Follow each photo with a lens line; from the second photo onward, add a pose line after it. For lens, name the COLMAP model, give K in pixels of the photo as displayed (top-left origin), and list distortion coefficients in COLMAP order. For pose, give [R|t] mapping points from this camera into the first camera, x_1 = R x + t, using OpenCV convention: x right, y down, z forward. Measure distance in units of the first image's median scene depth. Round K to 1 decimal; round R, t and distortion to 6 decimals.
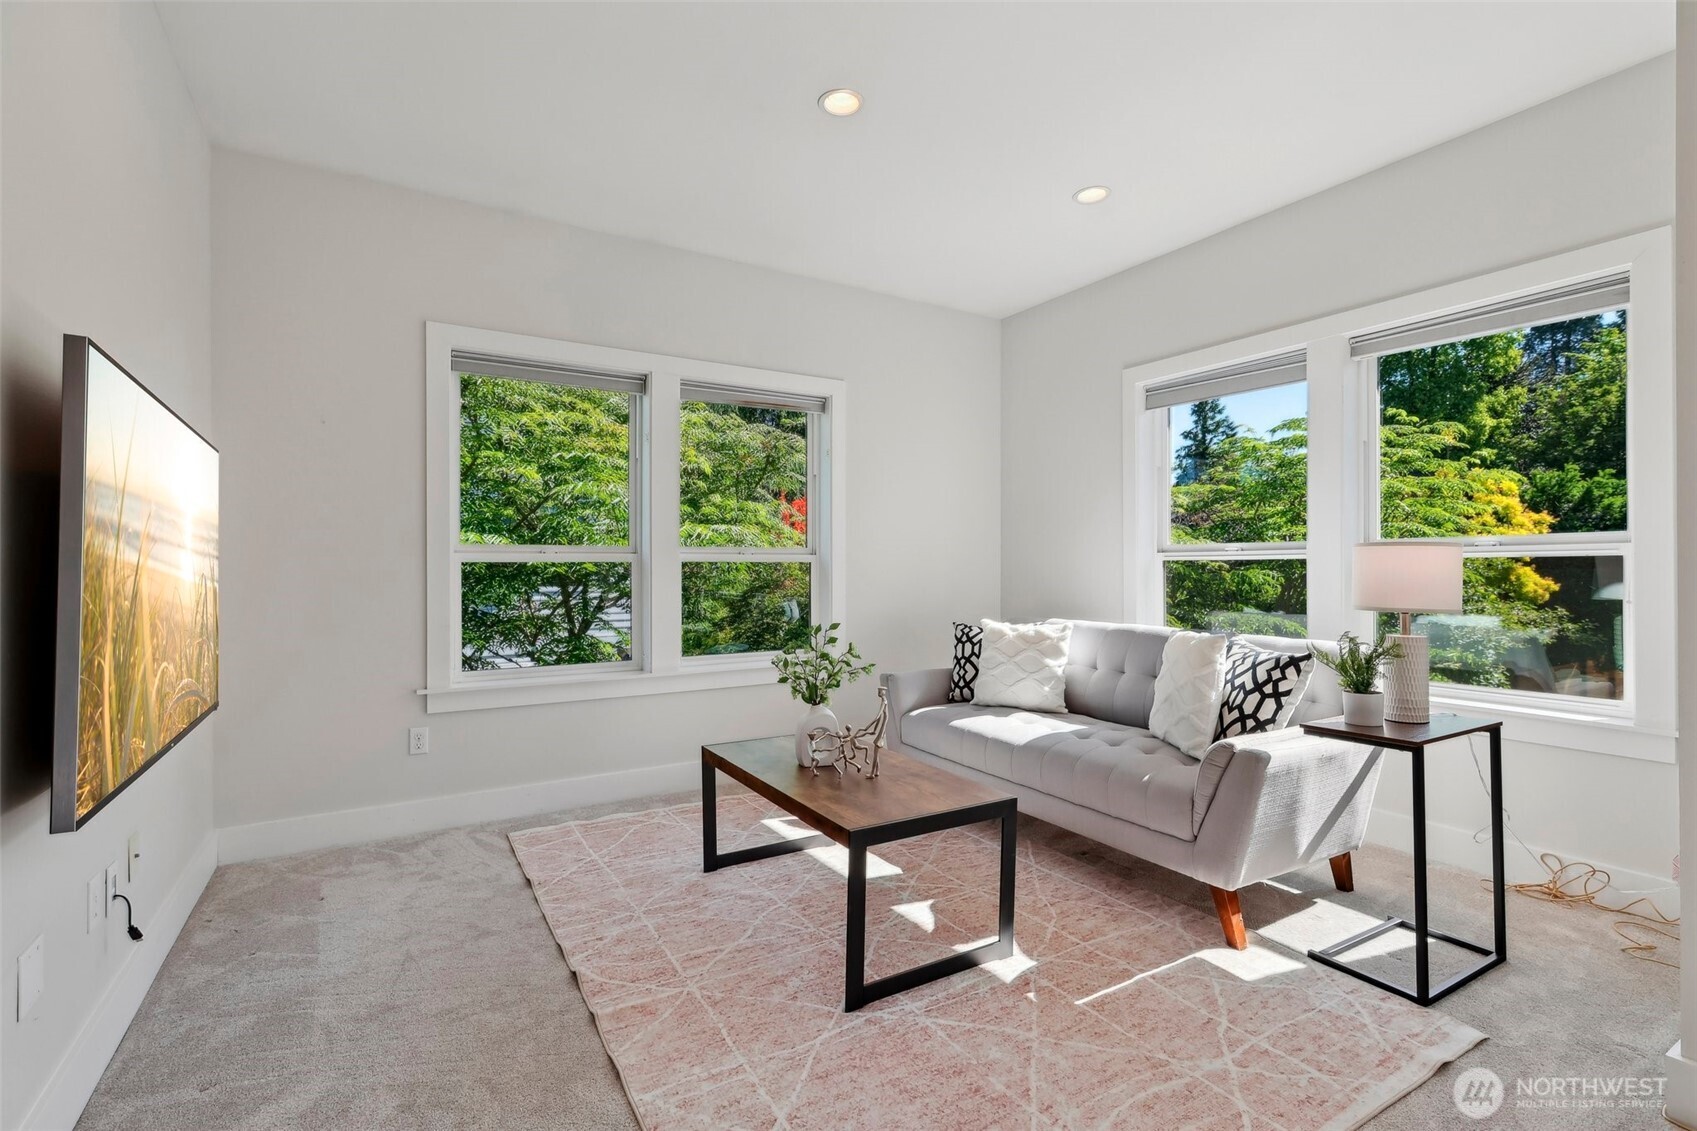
lens RADIAL K [[757.0, 0, 846.0], [0, 757.0, 571.1], [0, 0, 1]] dist [0.002106, -0.000517]
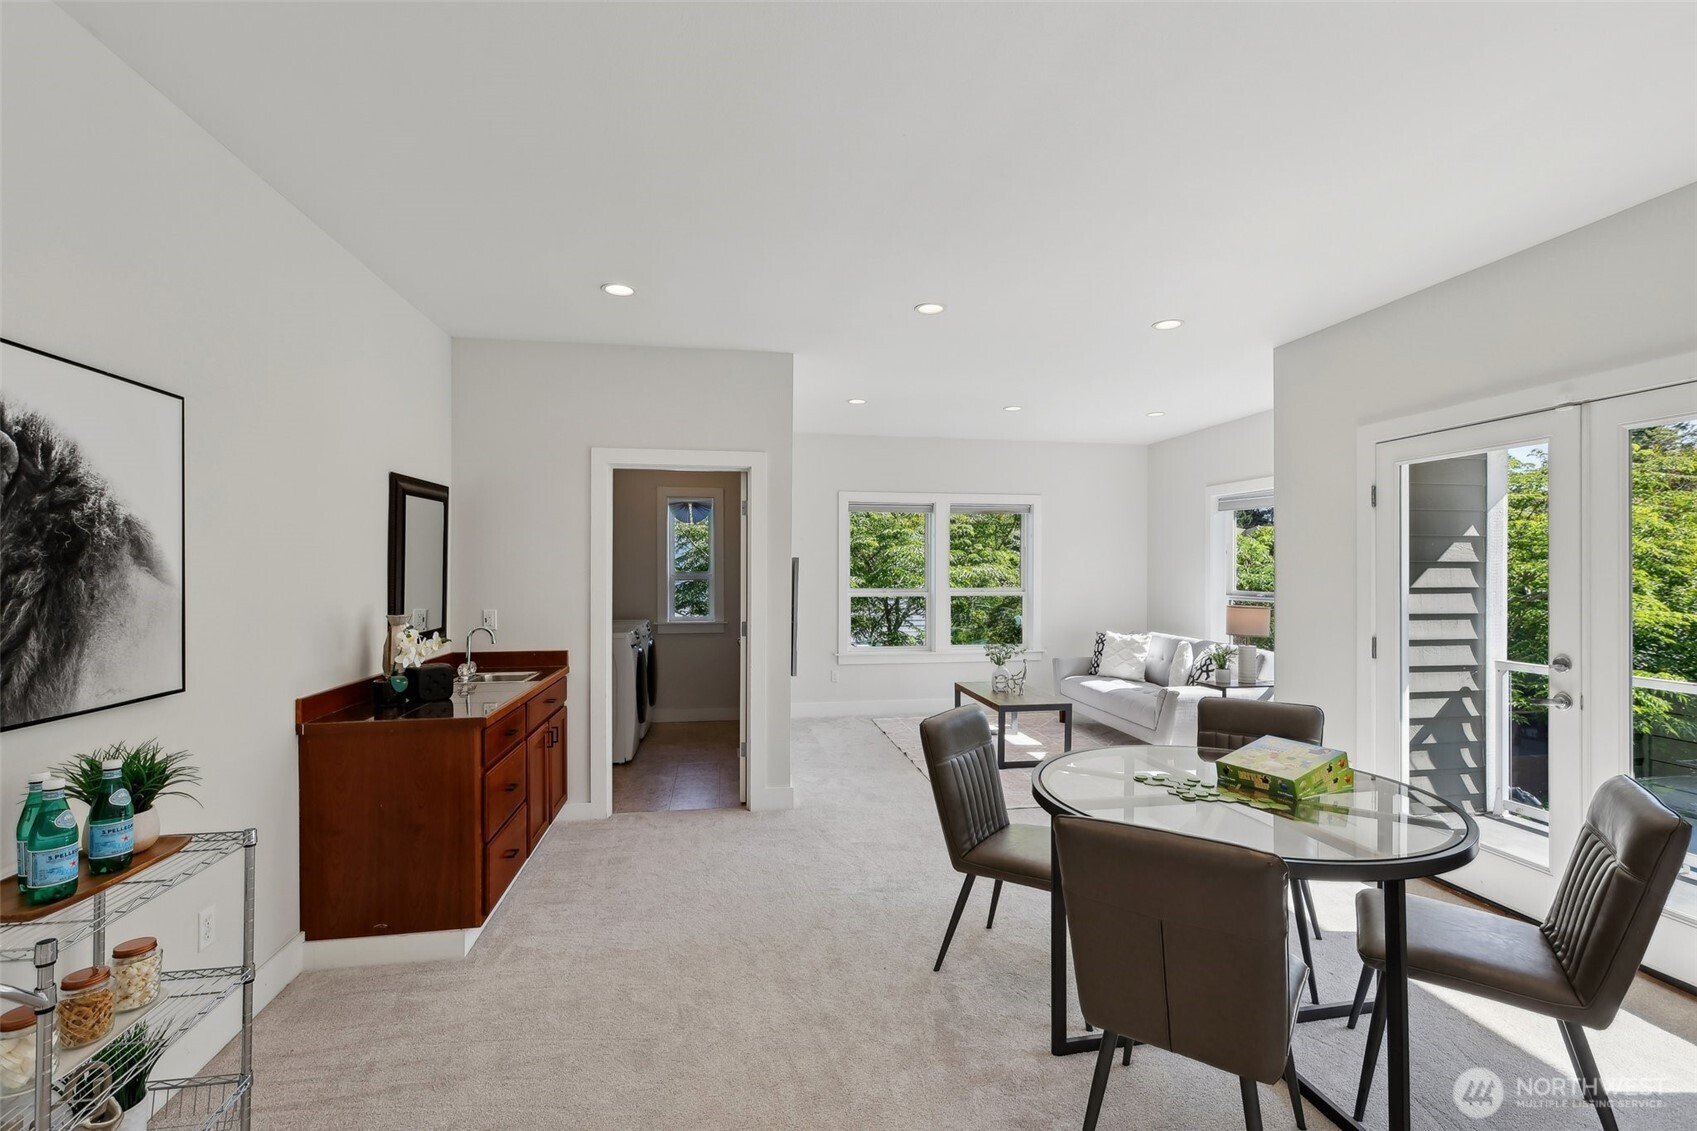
lens RADIAL K [[757.0, 0, 846.0], [0, 757.0, 571.1], [0, 0, 1]] dist [0.002106, -0.000517]
pose [[0.928090, 0.005198, -0.372320, 0.275064], [-0.003123, 0.999976, 0.006175, -0.093692], [0.372343, -0.004568, 0.928084, -0.969474]]
